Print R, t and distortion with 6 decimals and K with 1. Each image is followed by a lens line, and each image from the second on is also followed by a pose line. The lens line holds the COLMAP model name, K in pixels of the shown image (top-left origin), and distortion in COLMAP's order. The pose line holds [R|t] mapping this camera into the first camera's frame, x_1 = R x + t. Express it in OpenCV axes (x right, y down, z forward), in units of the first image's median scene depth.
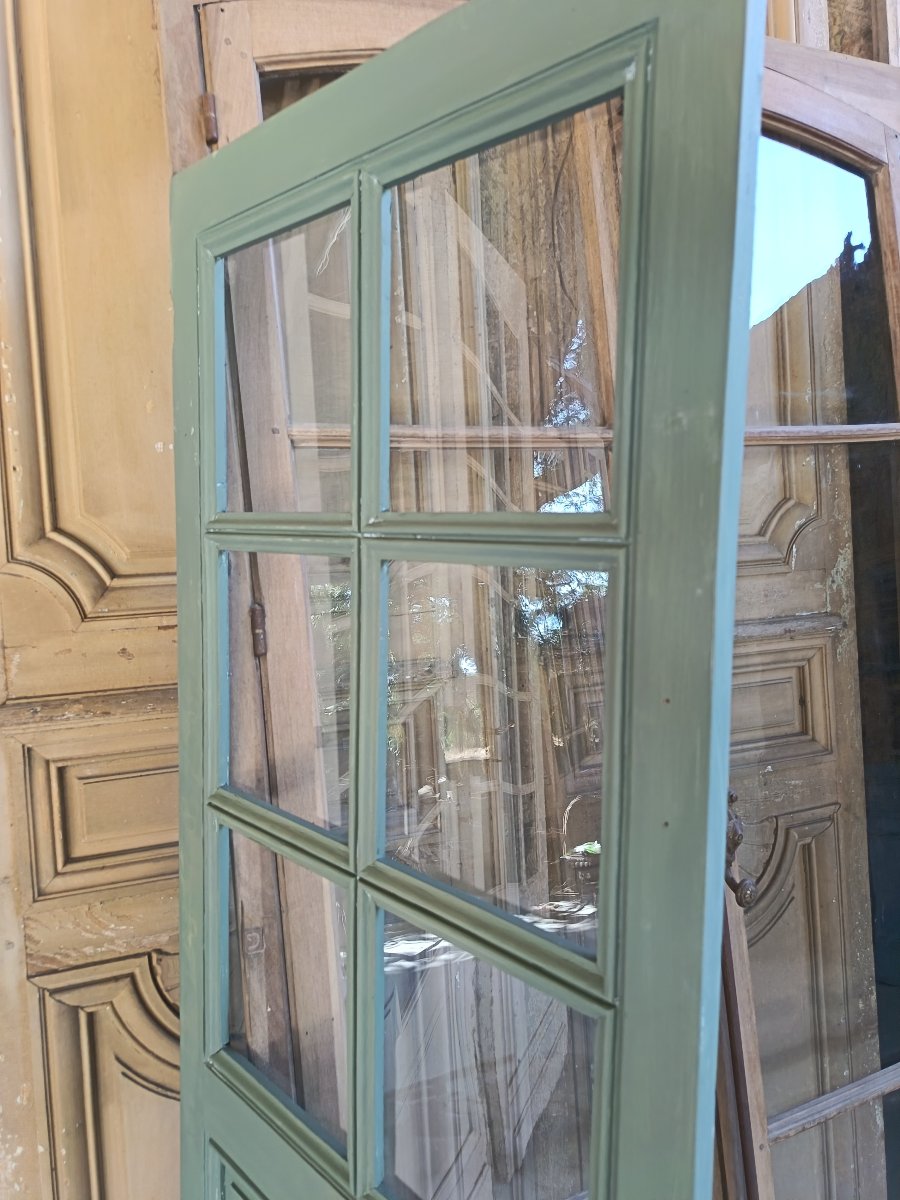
lens RADIAL K [[824.3, 0, 450.0], [0, 824.3, 600.0], [0, 0, 1]] dist [0.024148, -0.003778]
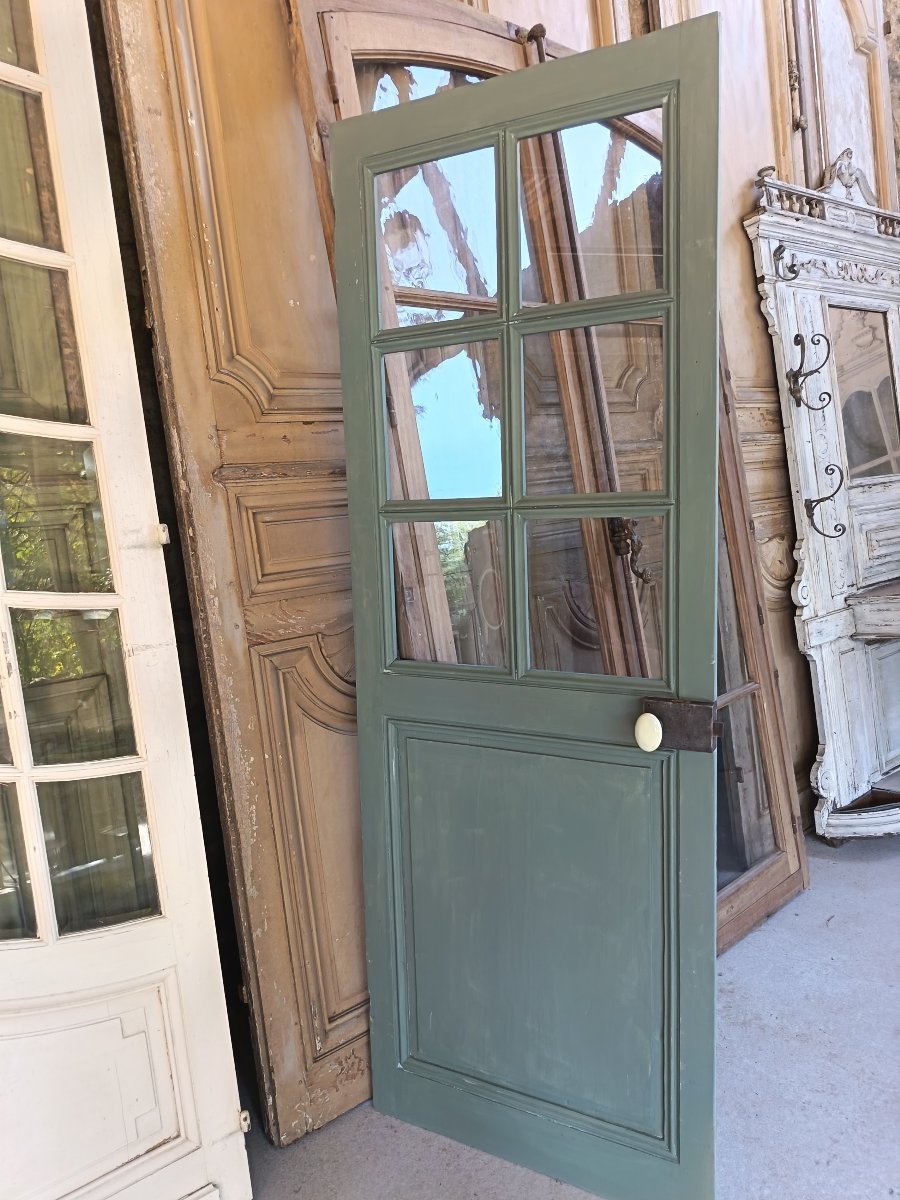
lens RADIAL K [[820.7, 0, 450.0], [0, 820.7, 600.0], [0, 0, 1]] dist [0.049498, -0.055816]
pose [[0.949028, -0.081334, 0.304518, -0.601654], [0.073389, 0.996599, 0.037468, 0.331202], [-0.306530, -0.013210, 0.951769, -0.548844]]
